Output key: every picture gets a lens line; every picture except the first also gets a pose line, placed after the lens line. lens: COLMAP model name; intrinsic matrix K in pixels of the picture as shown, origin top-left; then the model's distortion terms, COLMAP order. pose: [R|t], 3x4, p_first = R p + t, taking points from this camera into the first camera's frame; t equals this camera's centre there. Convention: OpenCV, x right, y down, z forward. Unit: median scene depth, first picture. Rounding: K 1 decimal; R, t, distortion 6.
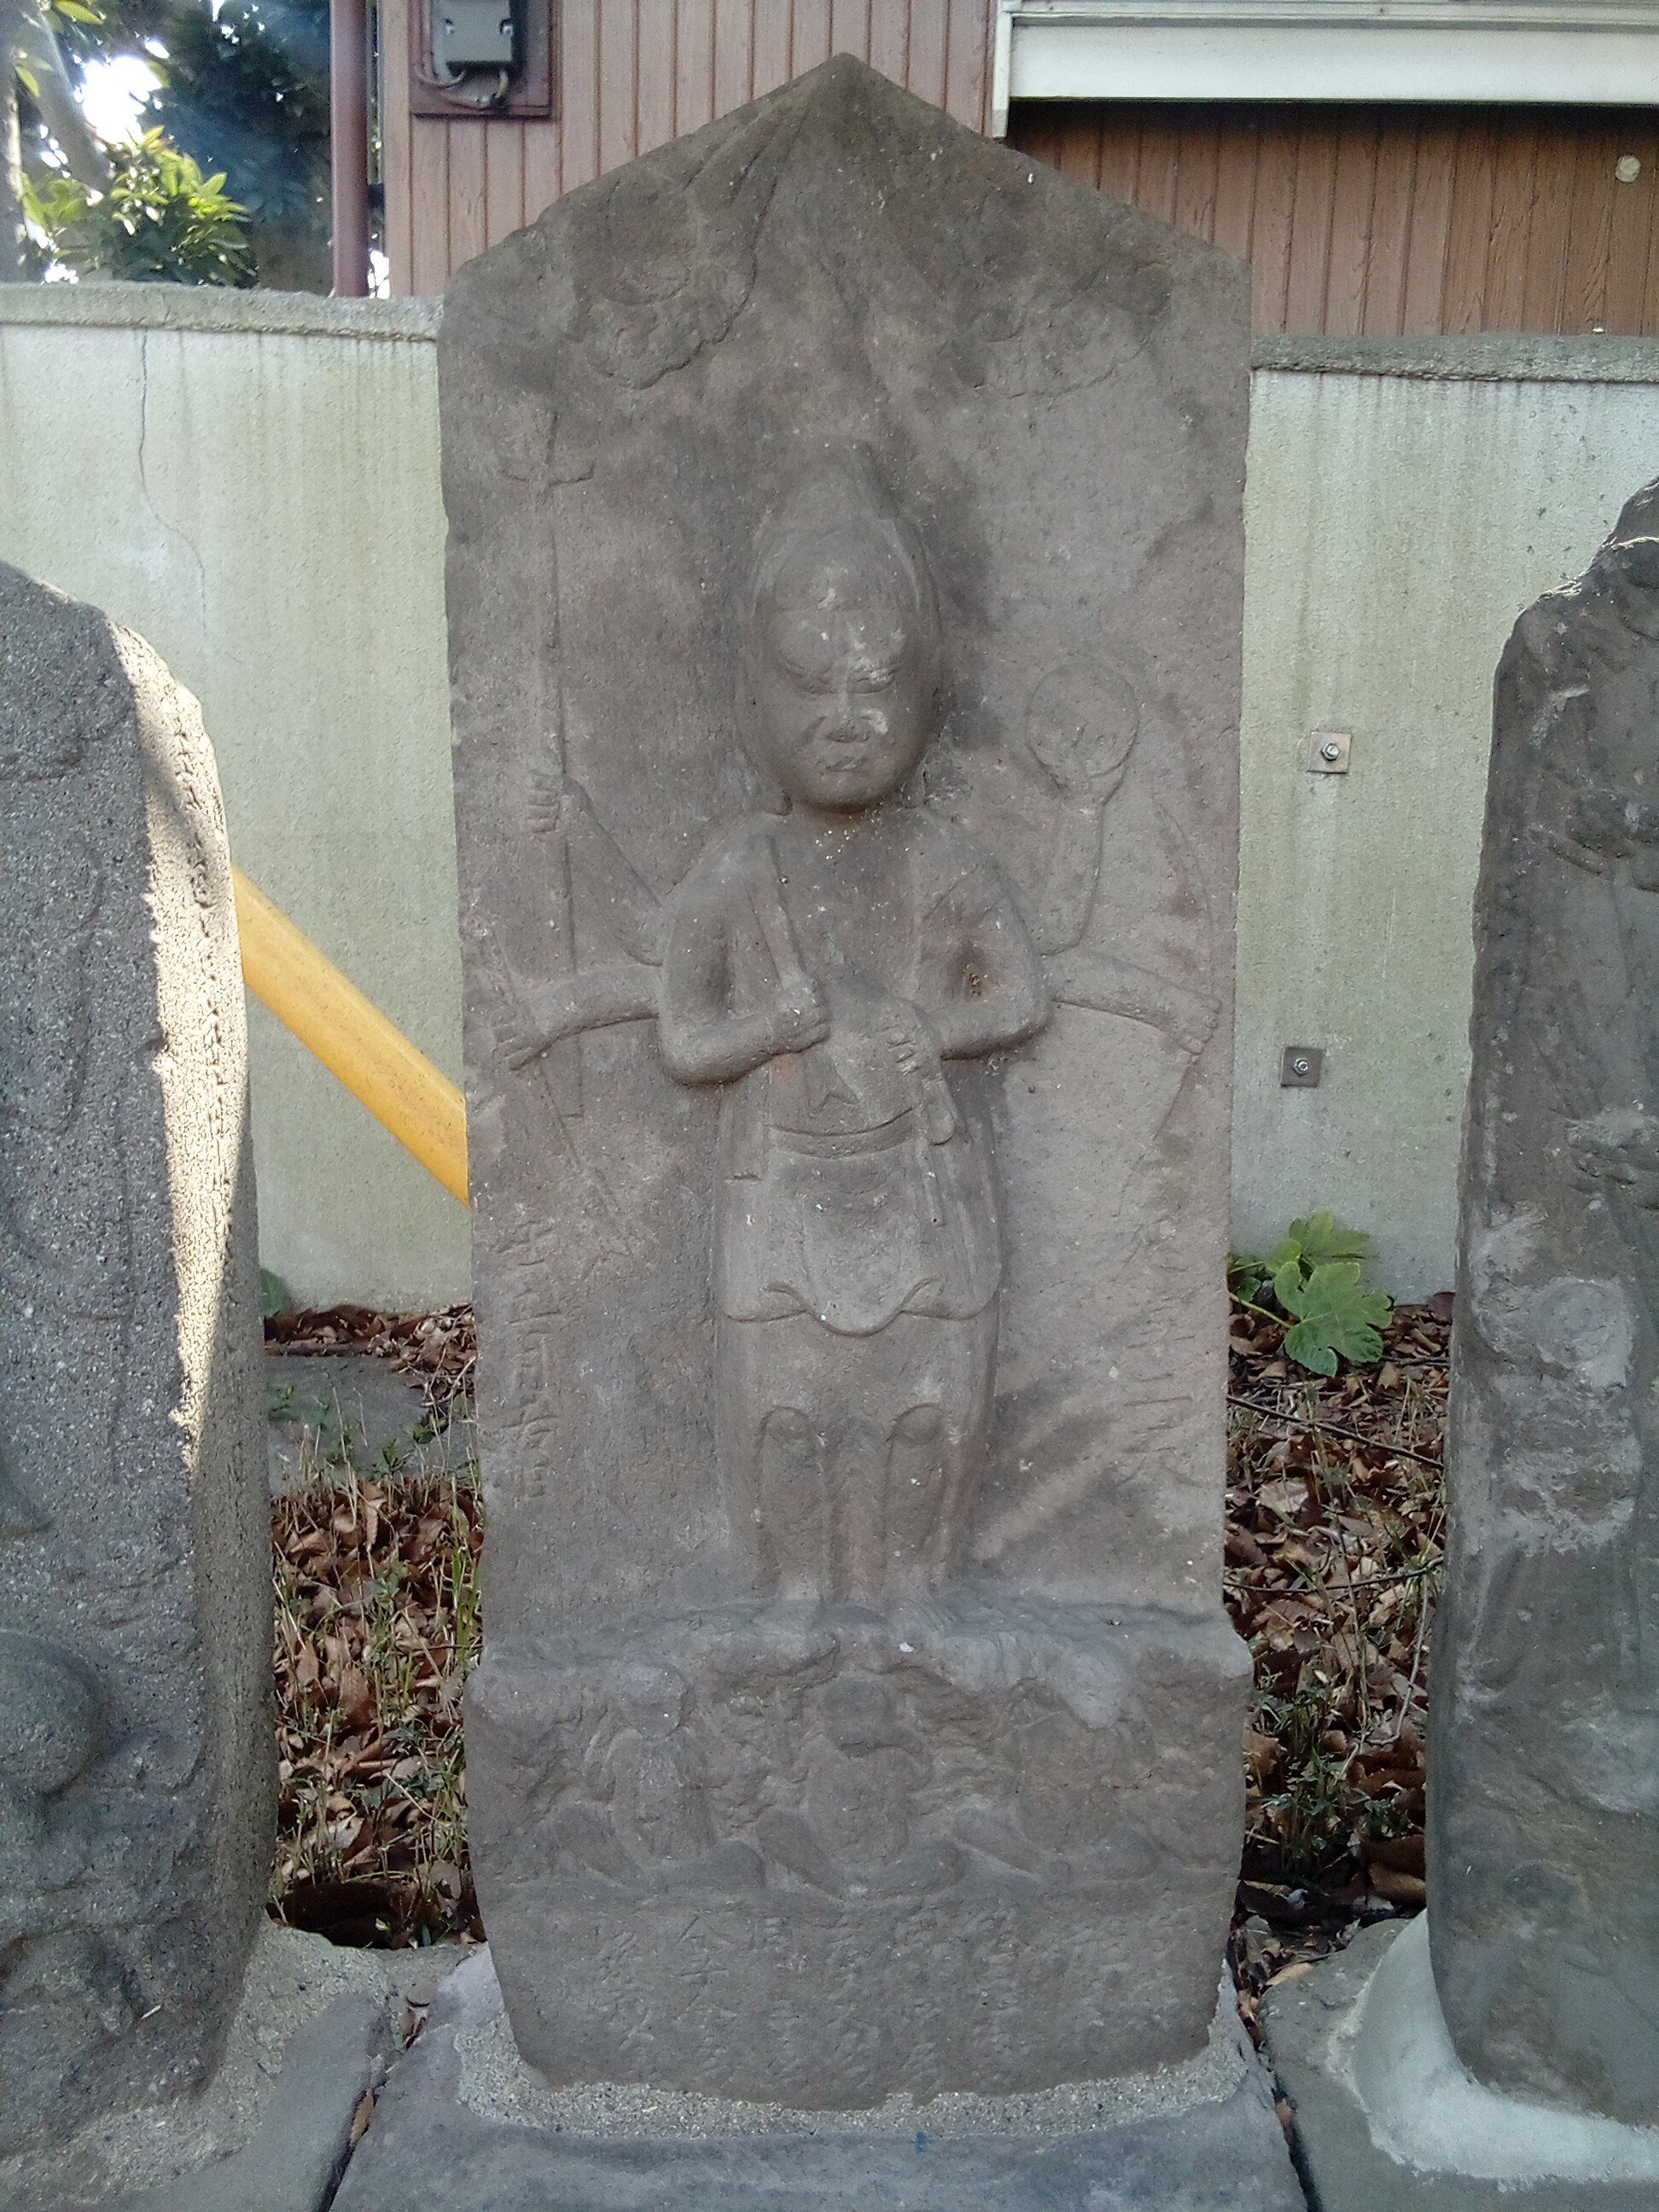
lens RADIAL K [[1849.6, 0, 828.8], [0, 1849.6, 1105.3], [0, 0, 1]] dist [0.058462, -0.084325]
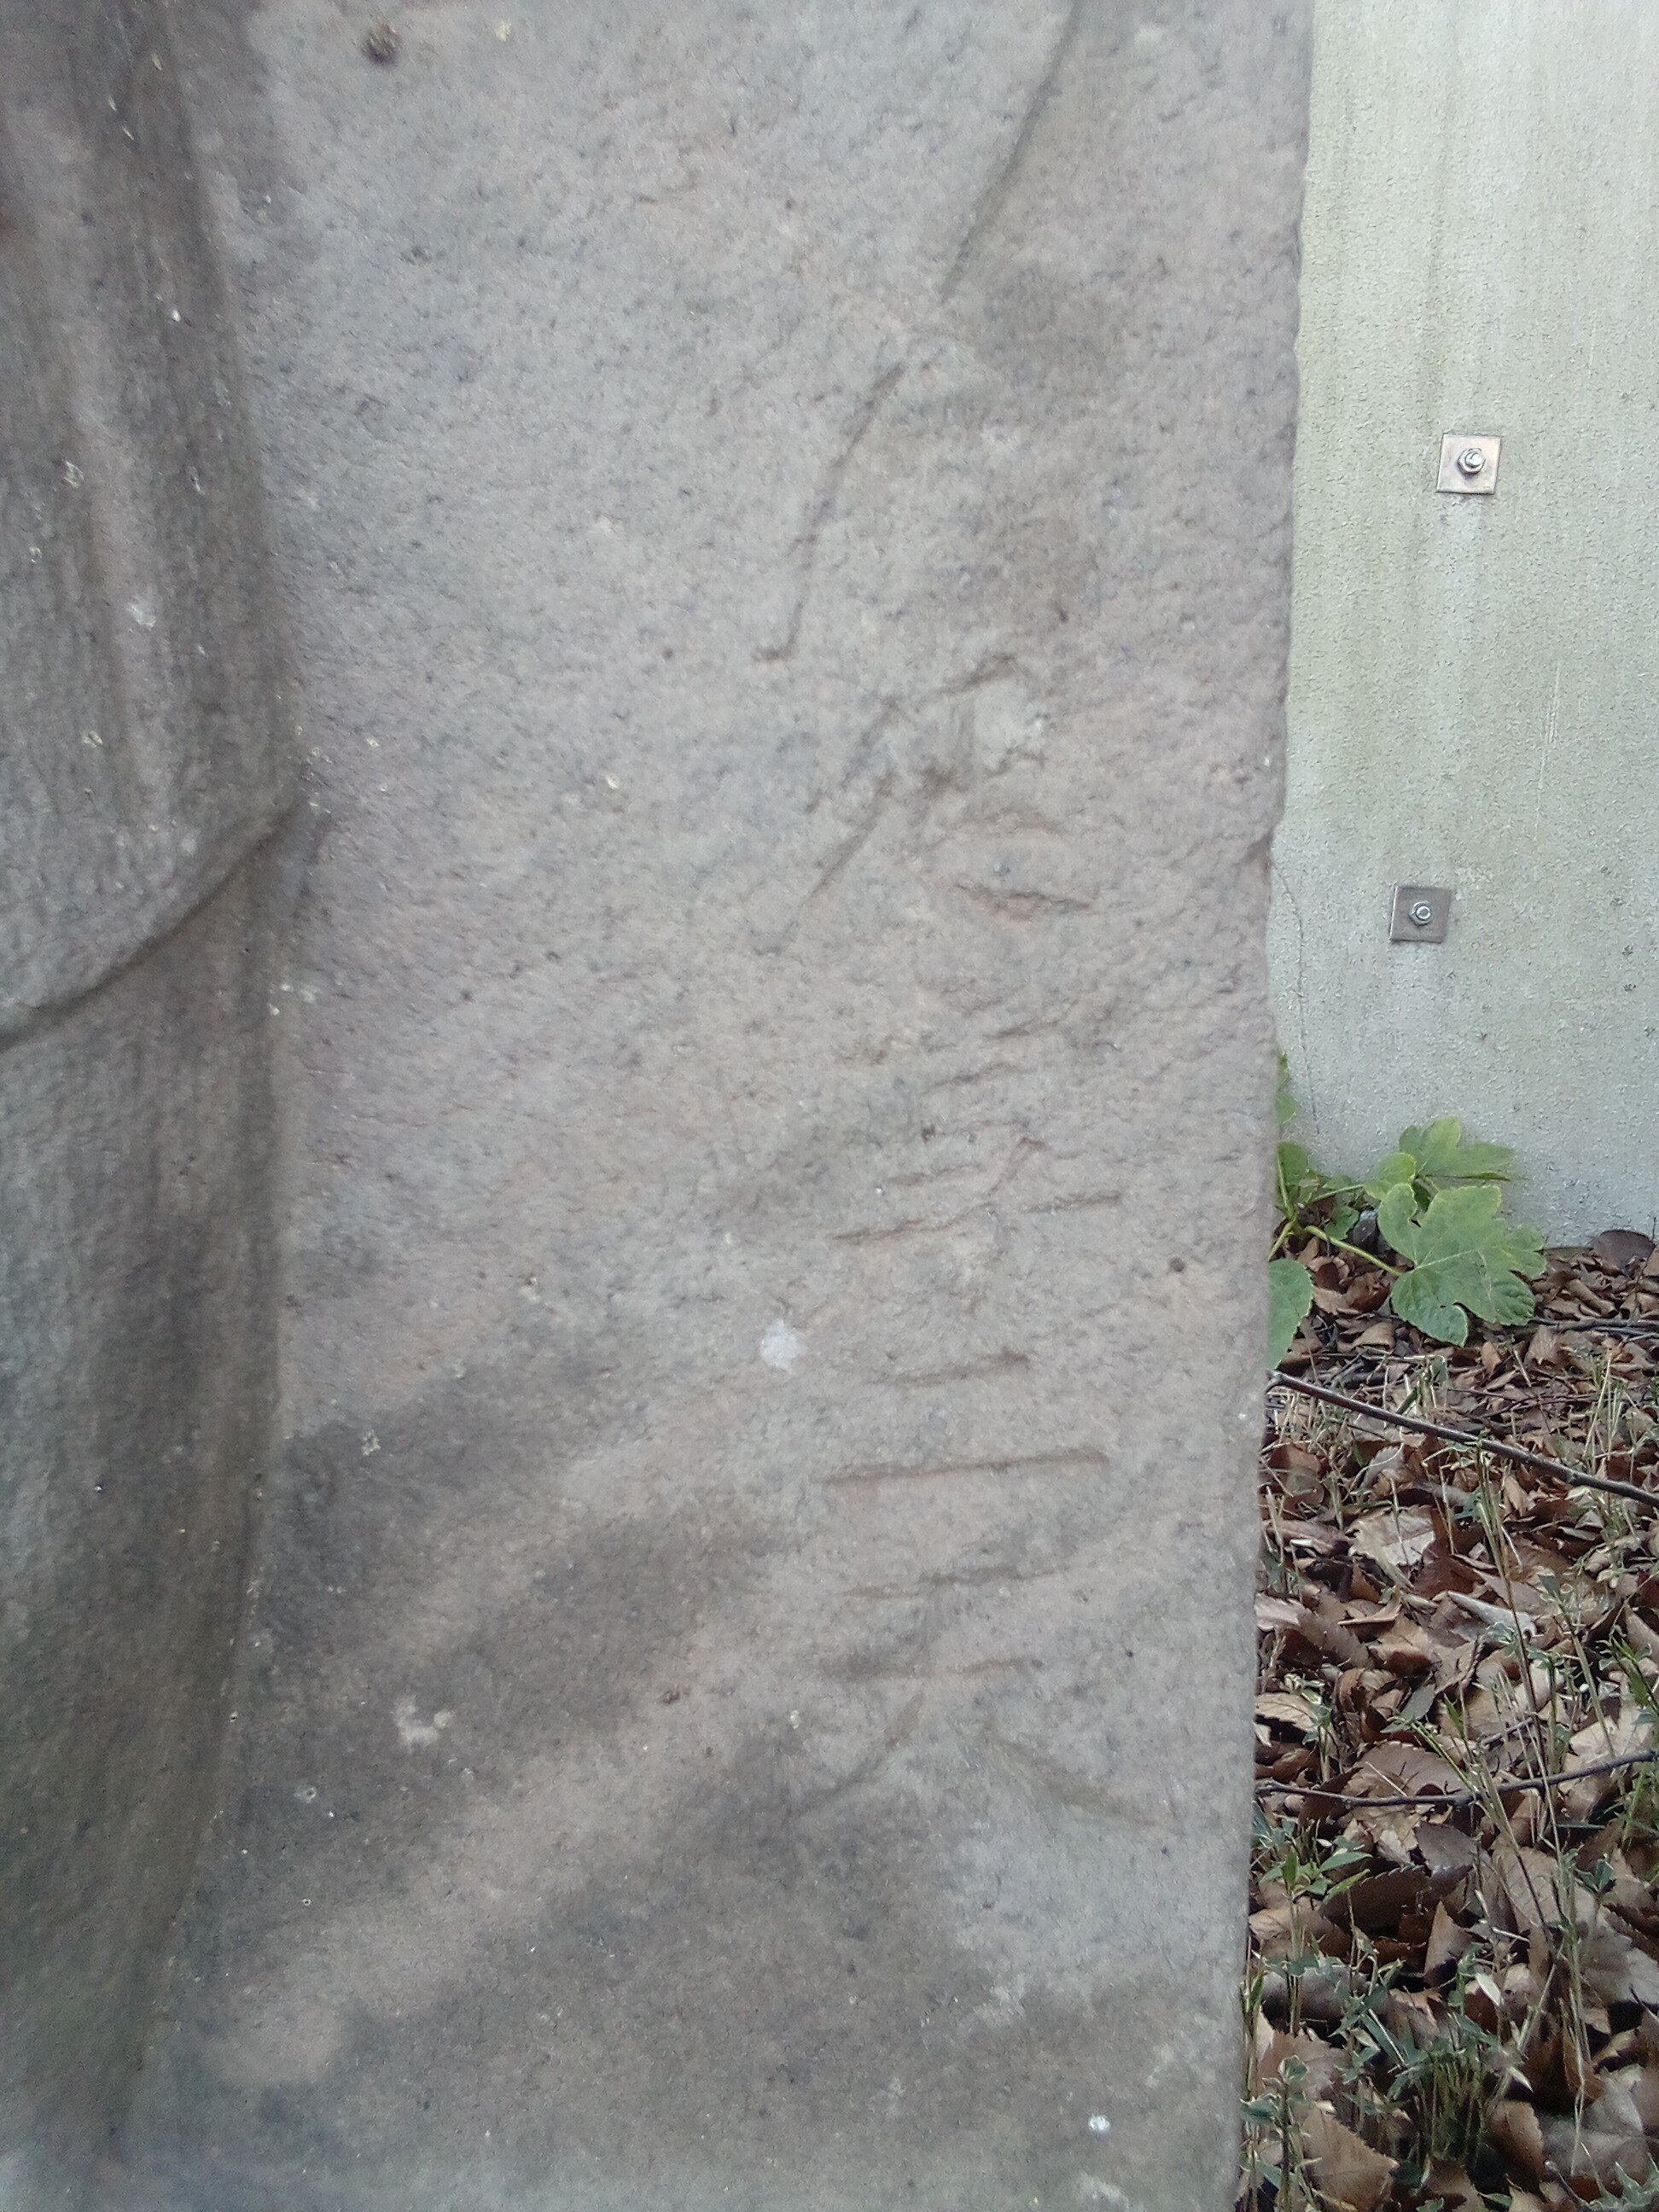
lens RADIAL K [[1849.6, 0, 848.0], [0, 1849.6, 1115.1], [0, 0, 1]] dist [0.058462, -0.084325]
pose [[0.999289, 0.008475, -0.036725, 0.171348], [-0.007464, 0.999592, 0.027578, 0.108705], [0.036944, -0.027284, 0.998945, 0.767629]]
